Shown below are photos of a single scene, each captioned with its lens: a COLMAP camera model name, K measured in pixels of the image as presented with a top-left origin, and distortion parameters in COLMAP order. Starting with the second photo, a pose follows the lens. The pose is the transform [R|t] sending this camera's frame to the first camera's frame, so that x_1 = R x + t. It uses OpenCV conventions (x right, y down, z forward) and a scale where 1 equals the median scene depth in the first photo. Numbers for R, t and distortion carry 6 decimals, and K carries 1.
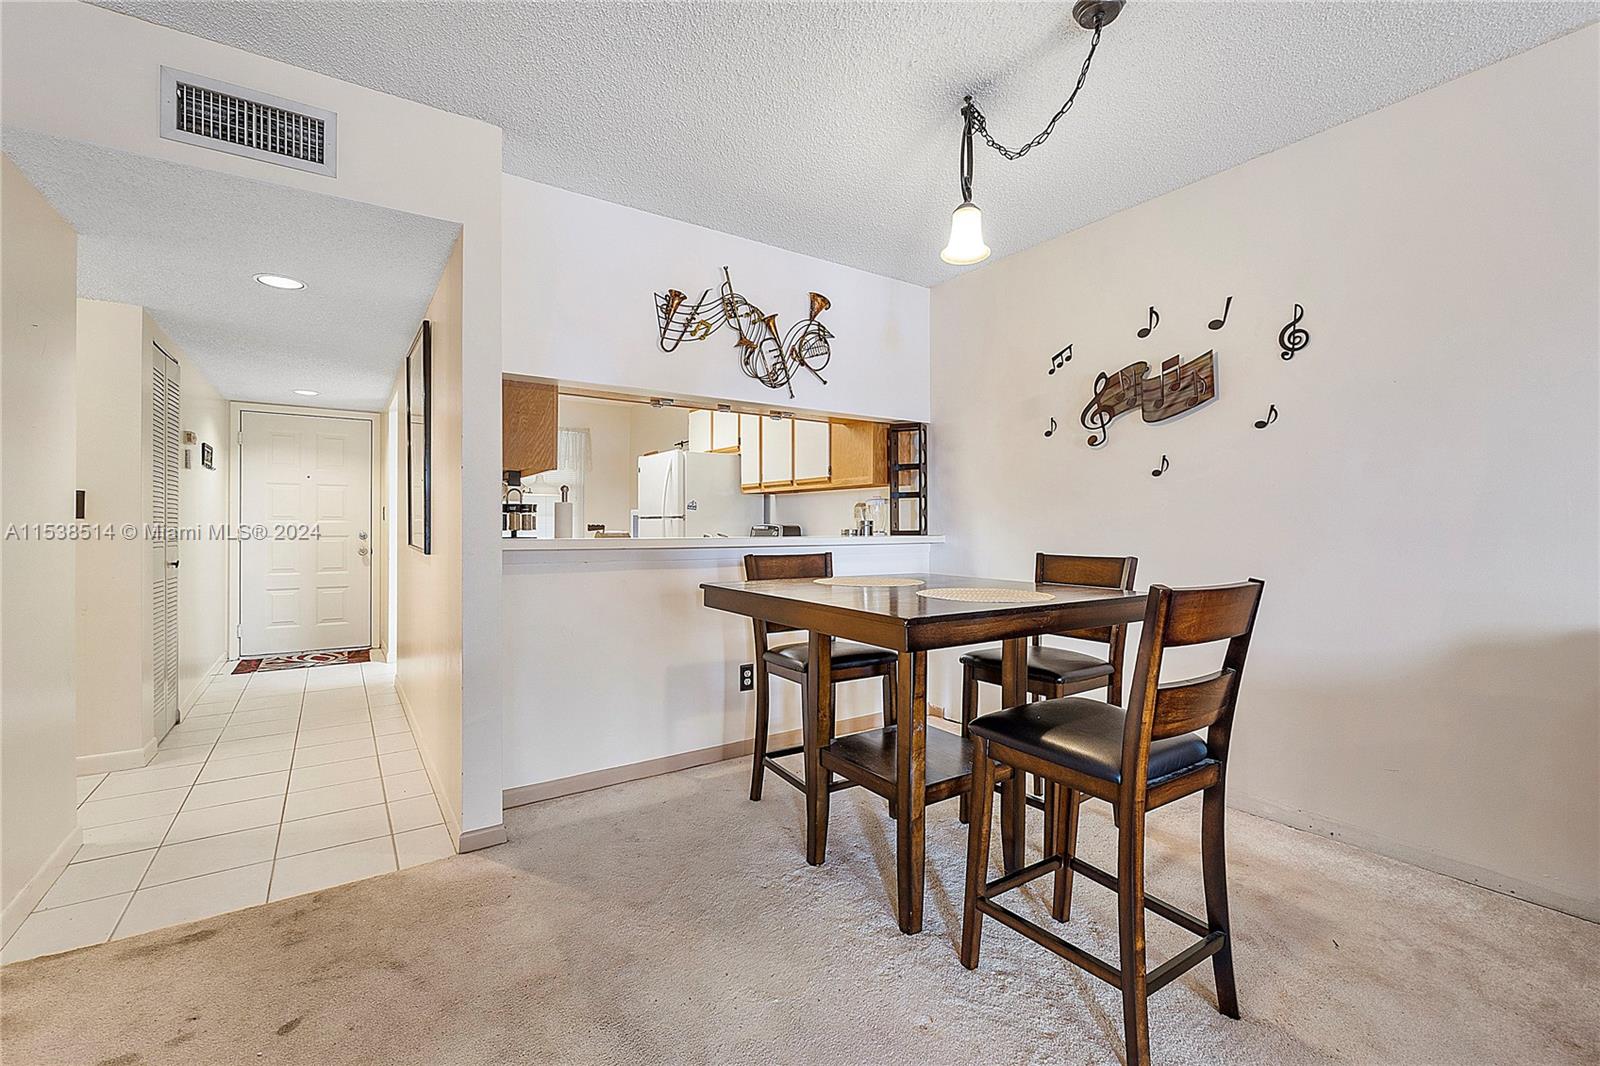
lens RADIAL K [[677.9, 0, 797.7], [0, 677.9, 529.8], [0, 0, 1]] dist [-0.004058, -0.000996]
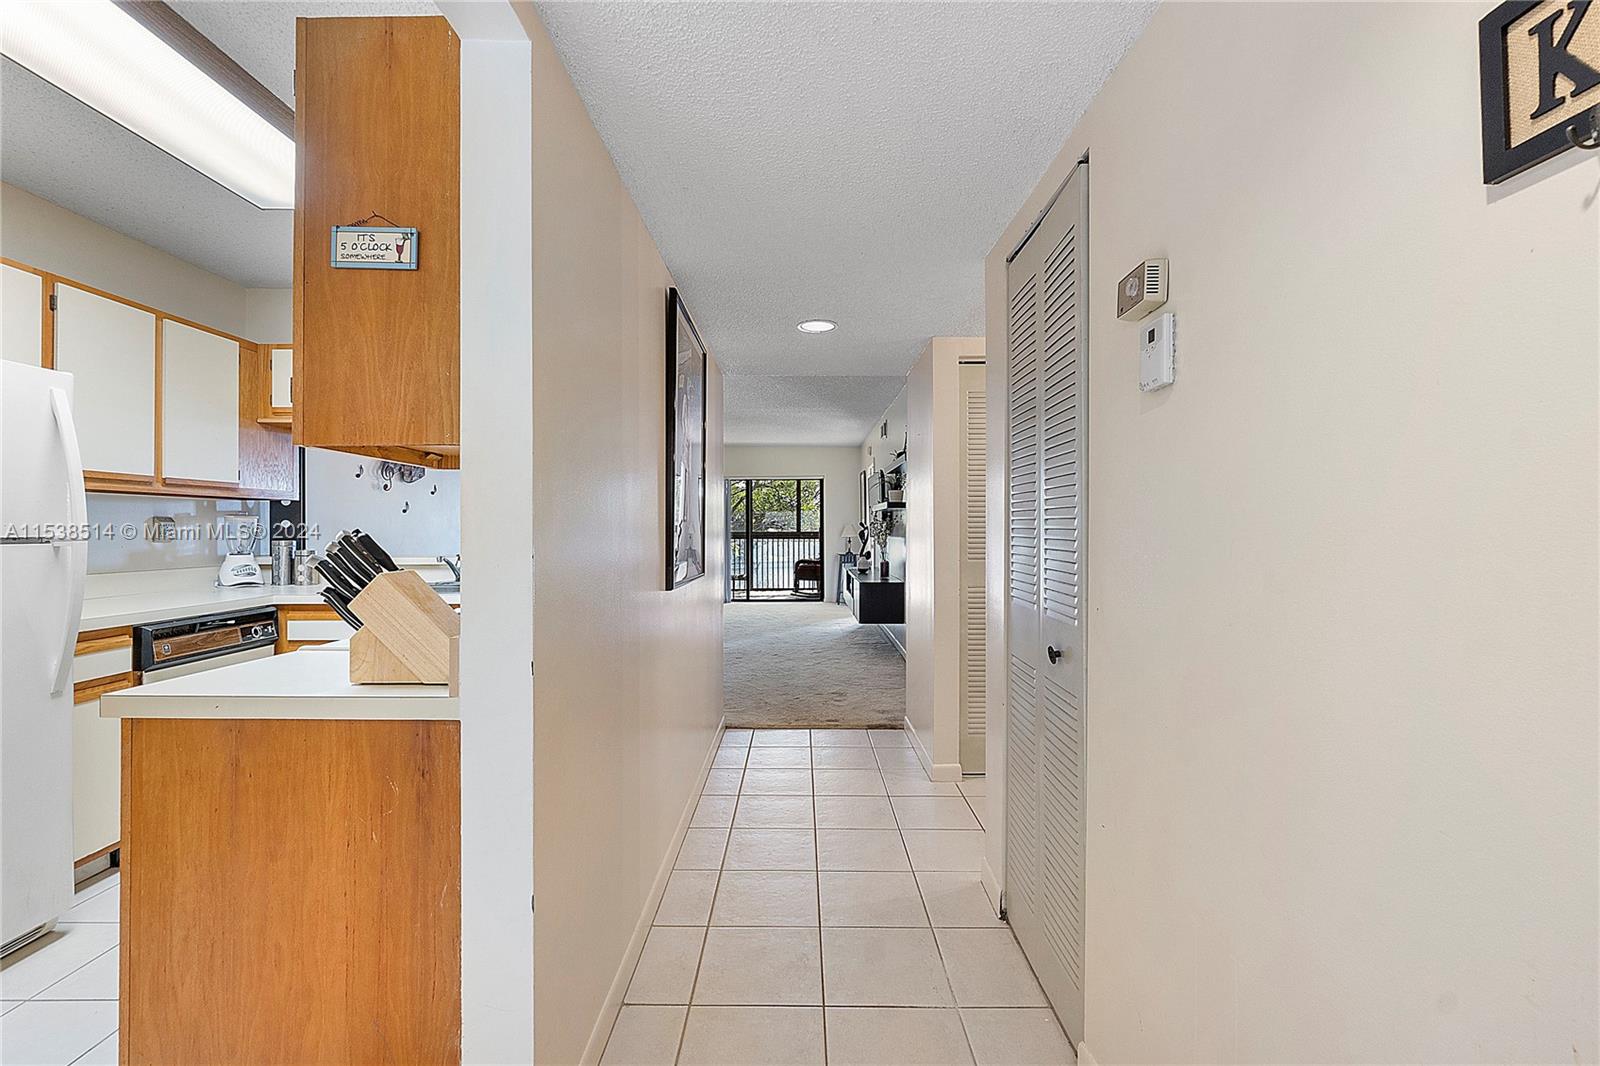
lens RADIAL K [[677.9, 0, 800.6], [0, 677.9, 529.8], [0, 0, 1]] dist [-0.004058, -0.000996]
pose [[-0.823242, -0.001753, 0.567687, -1.235249], [0.003117, 0.999966, 0.007609, -0.040833], [-0.567681, 0.008033, -0.823209, 1.731663]]
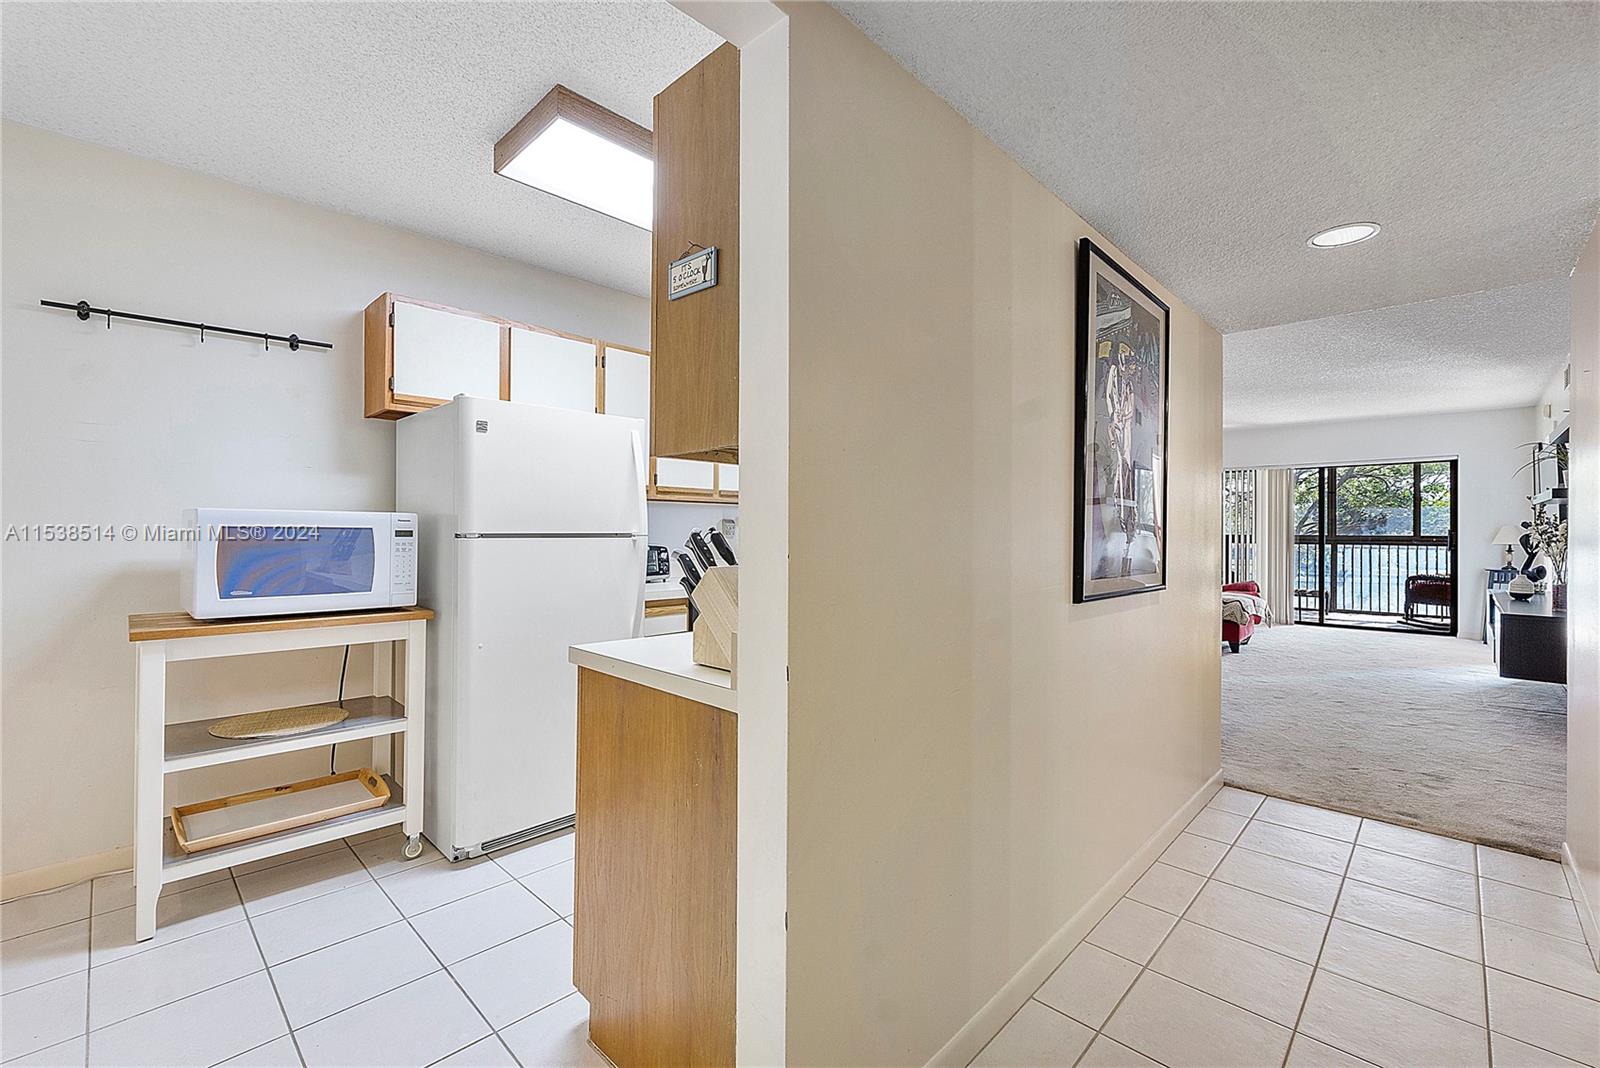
lens RADIAL K [[677.9, 0, 800.0], [0, 677.9, 530.0], [0, 0, 1]] dist [-0.004058, -0.000996]
pose [[-0.196369, -0.002850, 0.980526, -1.251440], [0.002184, 0.999992, 0.003344, -0.038512], [-0.980528, 0.002798, -0.196361, 1.566964]]
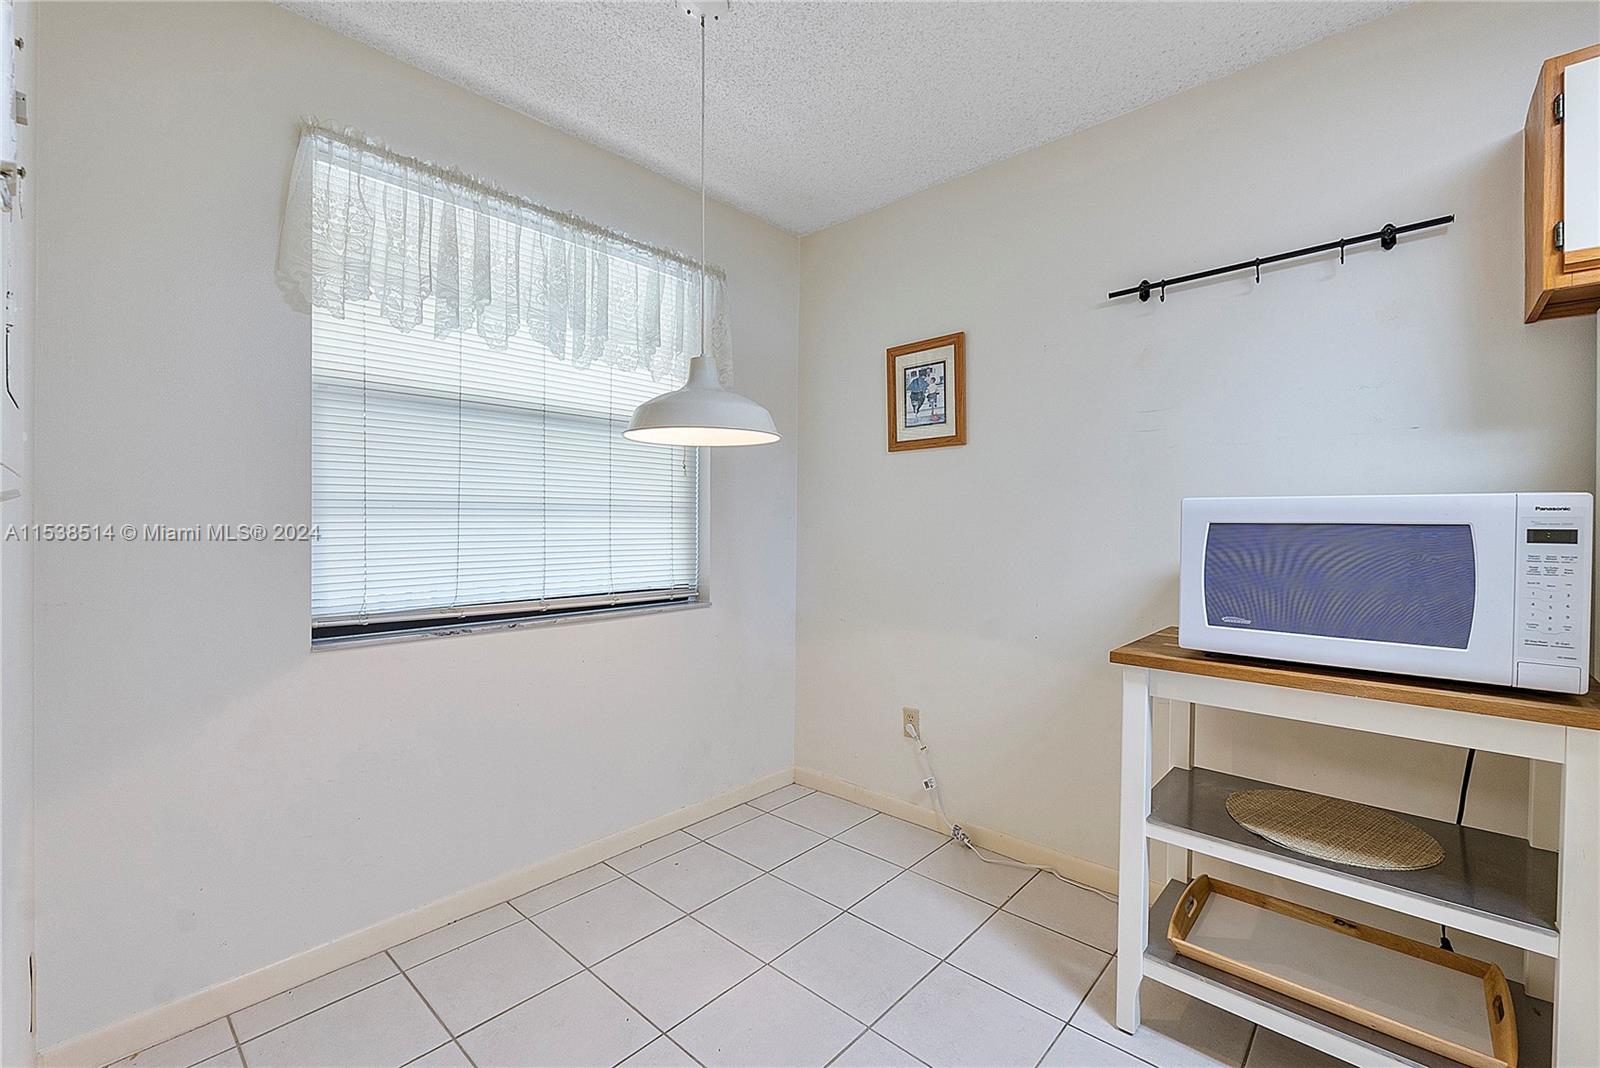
lens RADIAL K [[677.9, 0, 804.0], [0, 677.9, 528.5], [0, 0, 1]] dist [-0.004058, -0.000996]
pose [[0.973077, -0.001308, 0.230476, -0.868140], [0.001050, 0.999999, 0.001243, -0.037975], [-0.230477, -0.000968, 0.973077, 1.601568]]
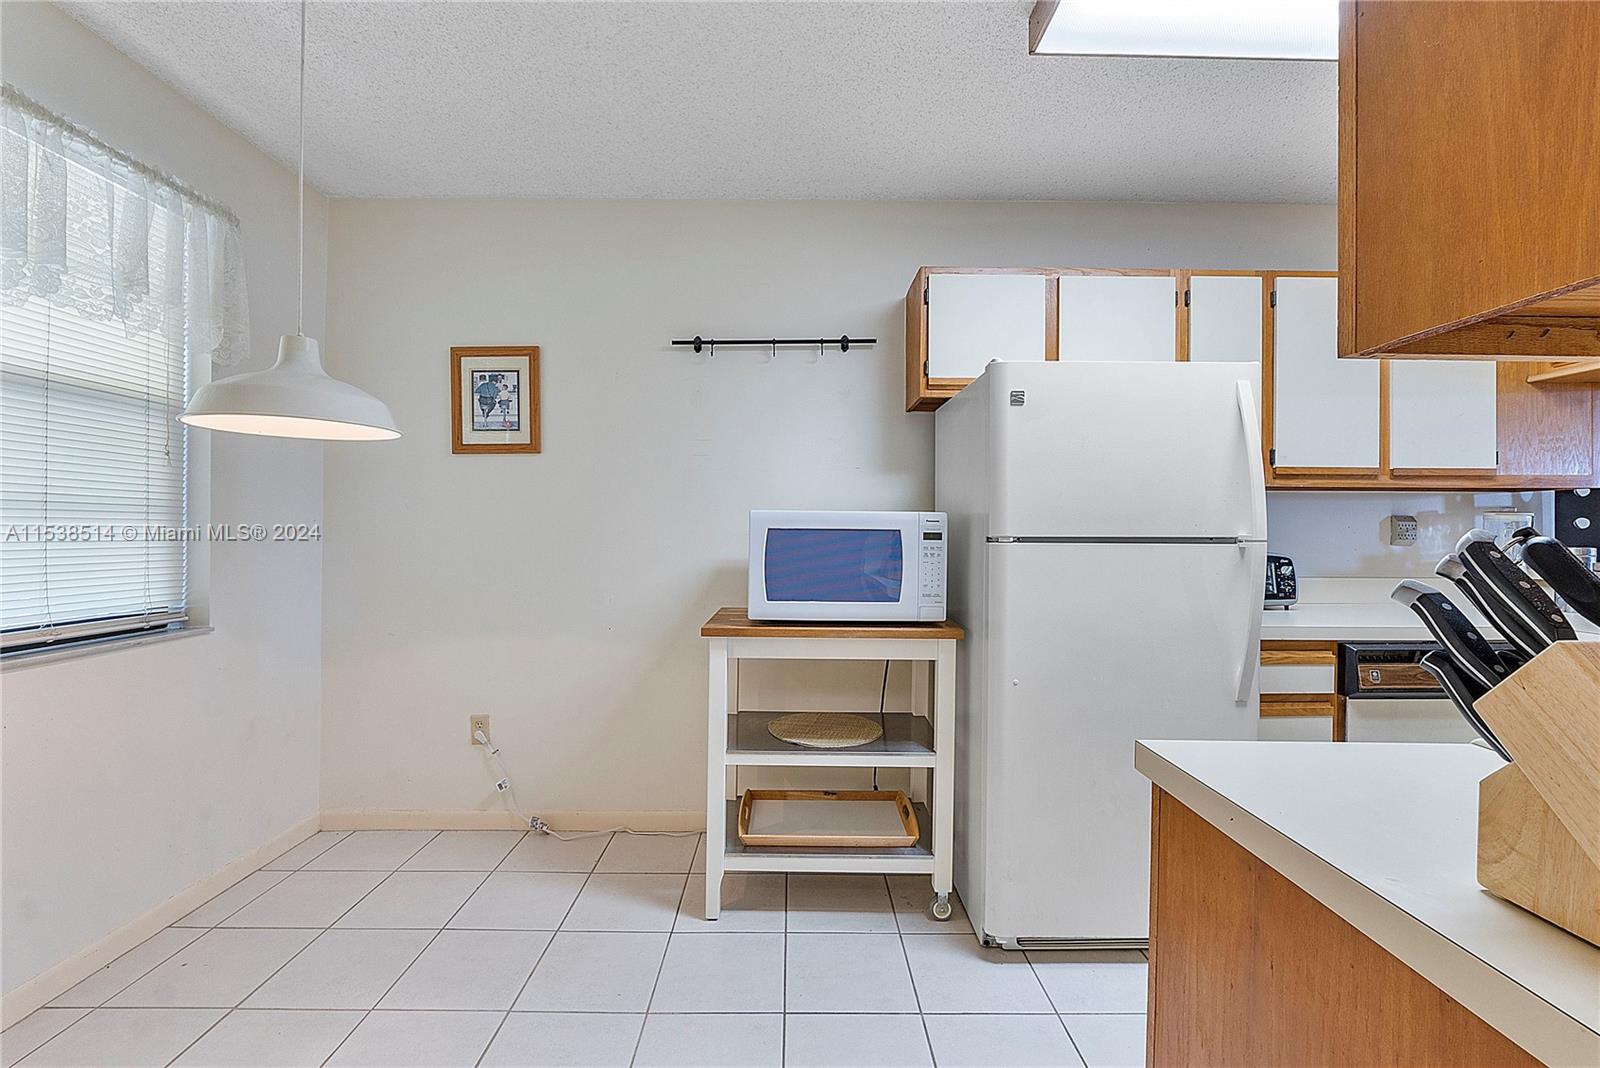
lens RADIAL K [[677.9, 0, 800.6], [0, 677.9, 528.2], [0, 0, 1]] dist [-0.004058, -0.000996]
pose [[0.559104, 0.001710, 0.829096, -1.020145], [0.002550, 0.999990, -0.003782, -0.038442], [-0.829093, 0.004229, 0.559094, 1.596296]]
